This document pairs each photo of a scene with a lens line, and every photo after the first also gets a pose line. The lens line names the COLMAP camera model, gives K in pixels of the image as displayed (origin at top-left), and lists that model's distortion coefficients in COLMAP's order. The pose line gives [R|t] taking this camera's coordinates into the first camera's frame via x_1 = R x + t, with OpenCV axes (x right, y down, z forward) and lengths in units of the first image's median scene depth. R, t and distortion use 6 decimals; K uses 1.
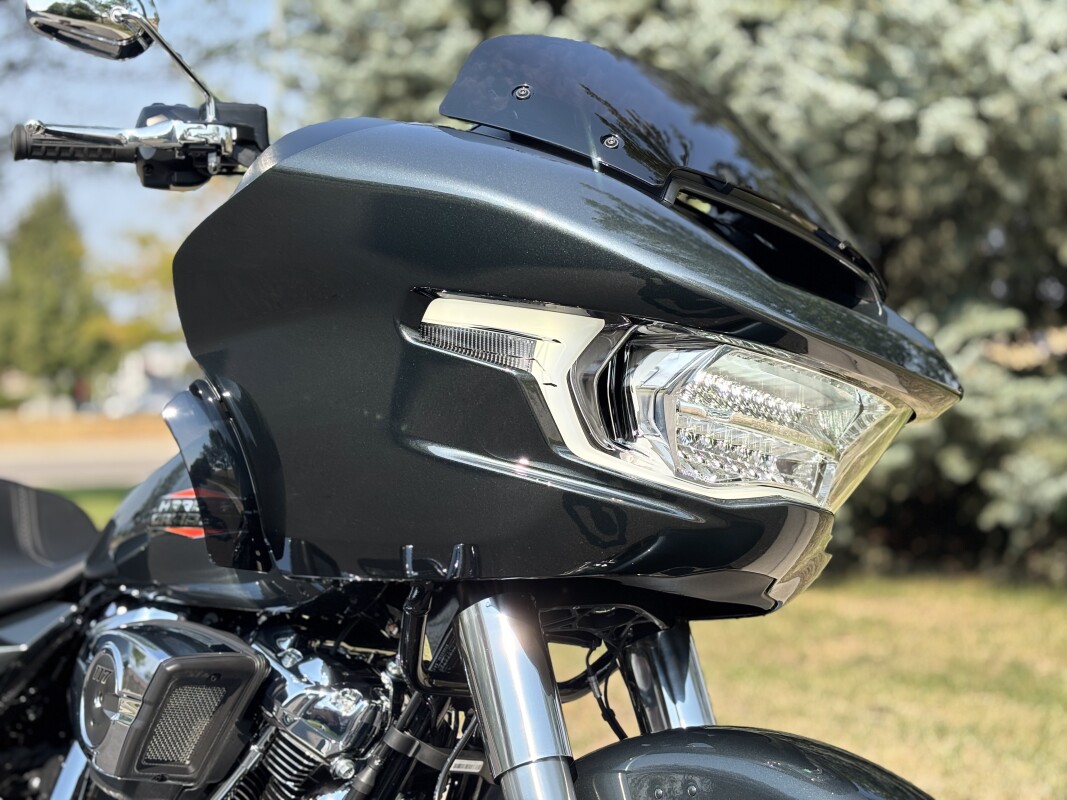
lens RADIAL K [[1590.2, 0, 535.1], [0, 1590.2, 393.1], [0, 0, 1]] dist [0.155626, 0.000000]
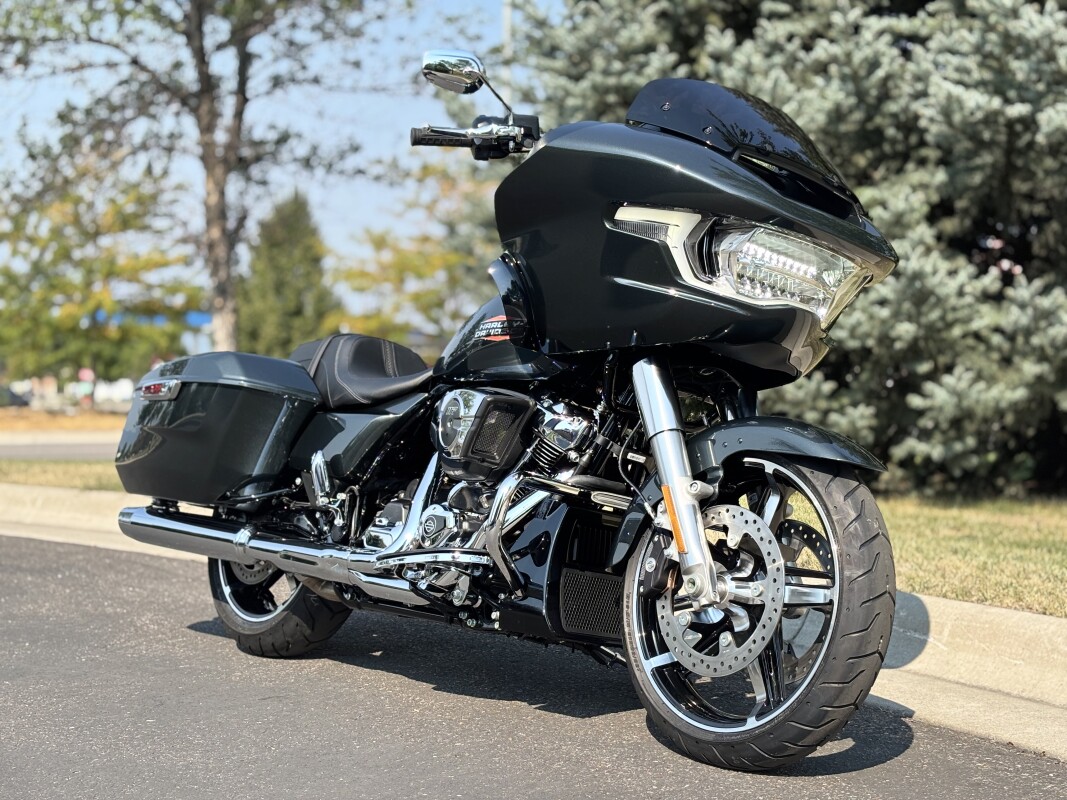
lens RADIAL K [[1590.2, 0, 536.7], [0, 1590.2, 407.5], [0, 0, 1]] dist [0.155626, 0.000000]
pose [[0.991090, 0.014802, -0.132369, 0.089549], [-0.014061, 0.999880, 0.006533, 0.158945], [0.132450, -0.004613, 0.991179, -0.906433]]
